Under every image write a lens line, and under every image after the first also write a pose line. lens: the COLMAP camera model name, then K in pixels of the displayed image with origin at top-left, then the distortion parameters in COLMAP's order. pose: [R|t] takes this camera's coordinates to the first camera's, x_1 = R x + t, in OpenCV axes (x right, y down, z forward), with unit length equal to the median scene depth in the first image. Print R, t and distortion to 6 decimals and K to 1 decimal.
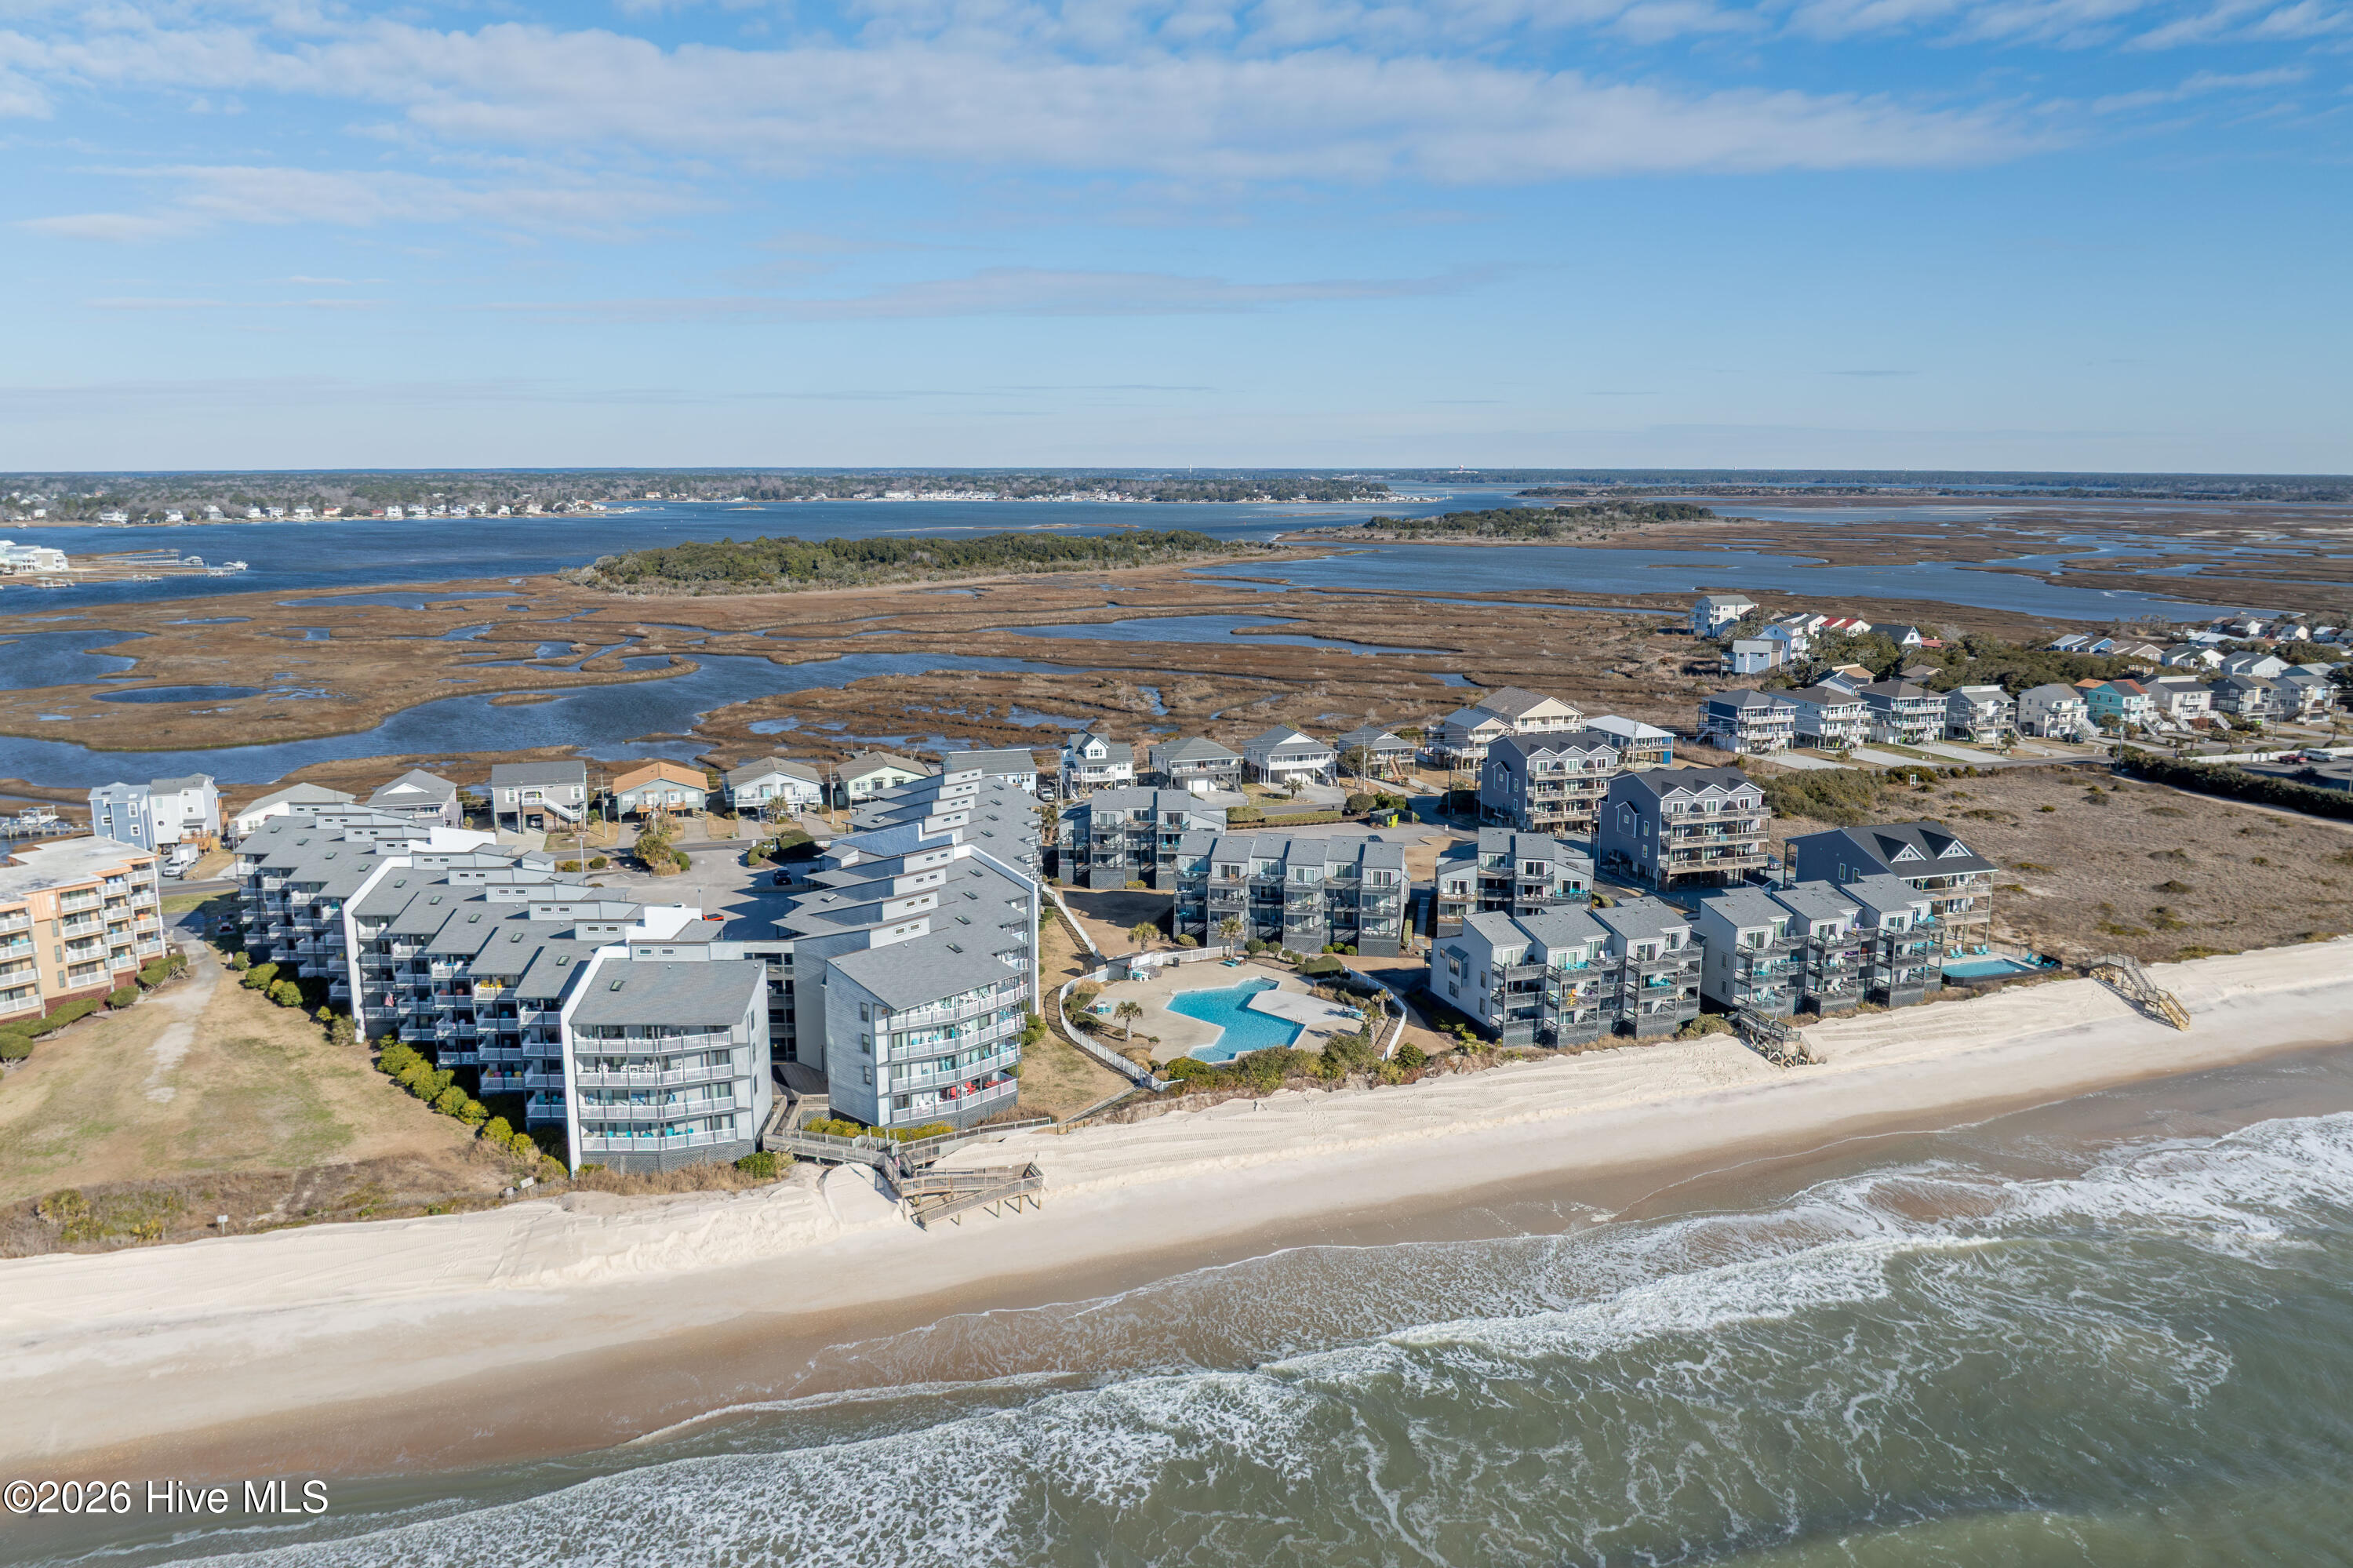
lens RADIAL K [[1682.3, 0, 1186.6], [0, 1682.3, 769.5], [0, 0, 1]] dist [-0.040721, 0.004915]
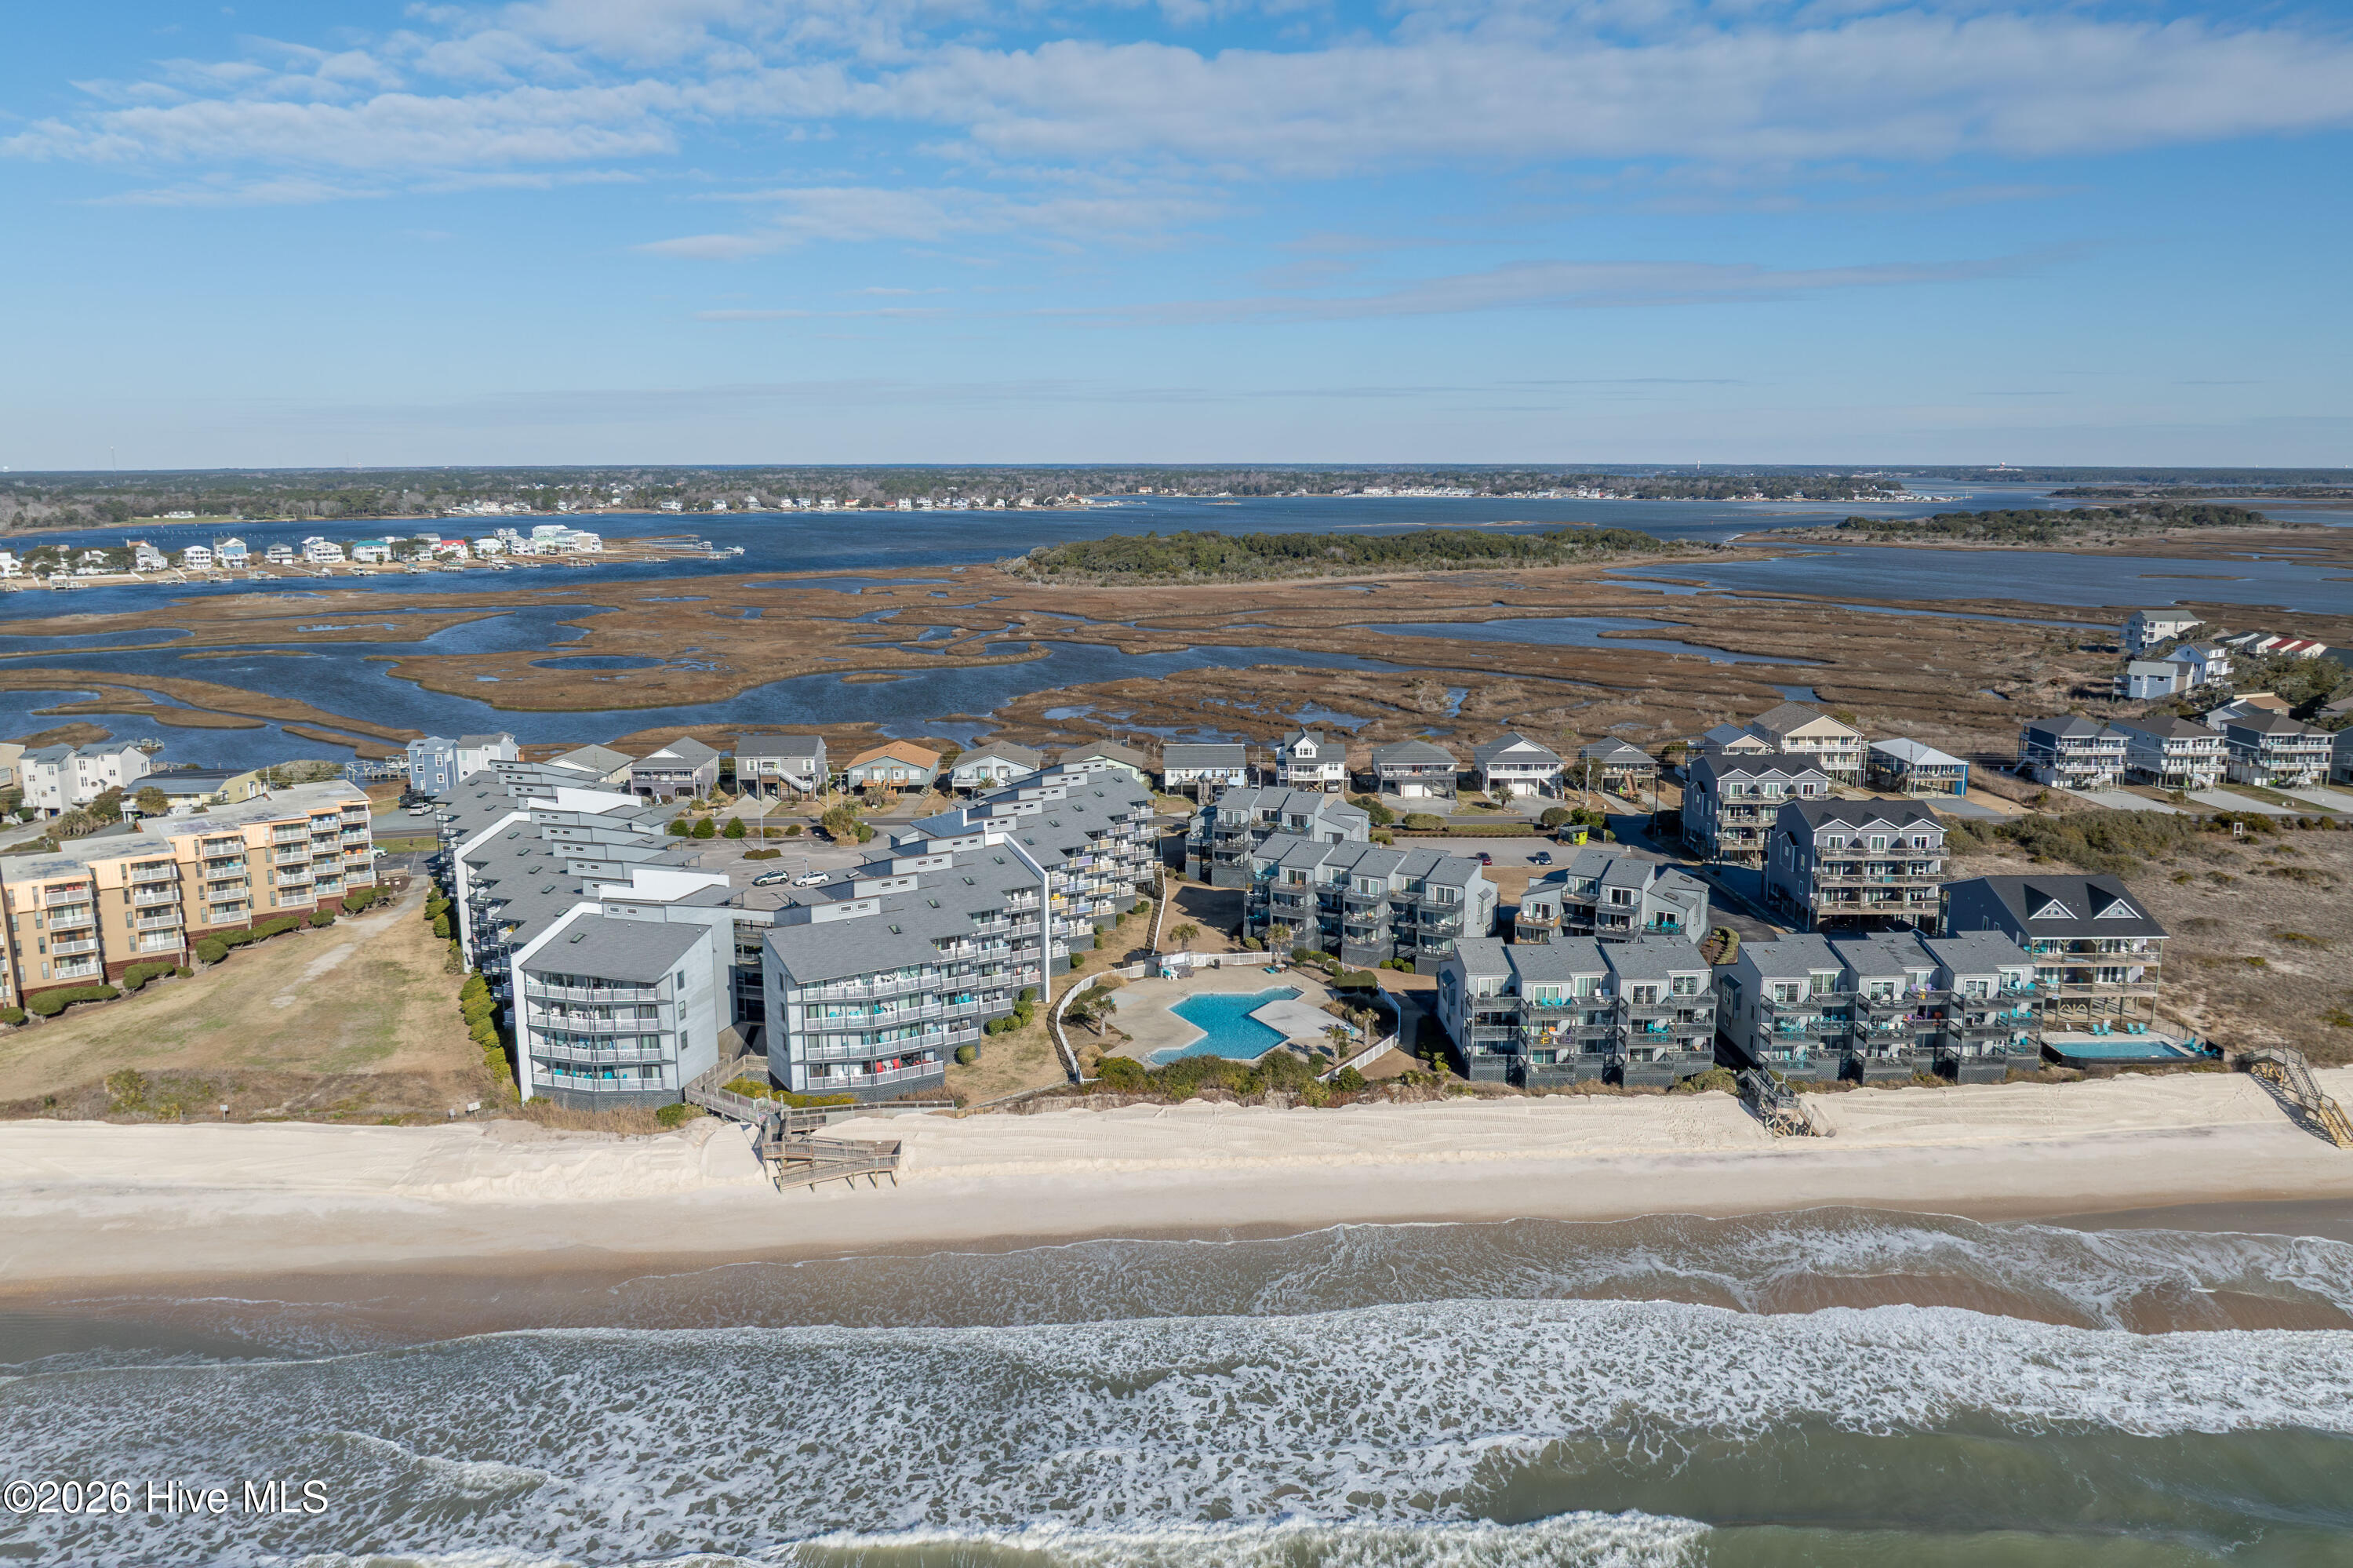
lens RADIAL K [[1682.3, 0, 1189.4], [0, 1682.3, 791.6], [0, 0, 1]] dist [-0.040721, 0.004915]
pose [[0.955873, 0.054221, -0.288732, 0.216030], [-0.049863, 0.998504, 0.022432, -0.006594], [0.289516, -0.007045, 0.957147, 0.041737]]
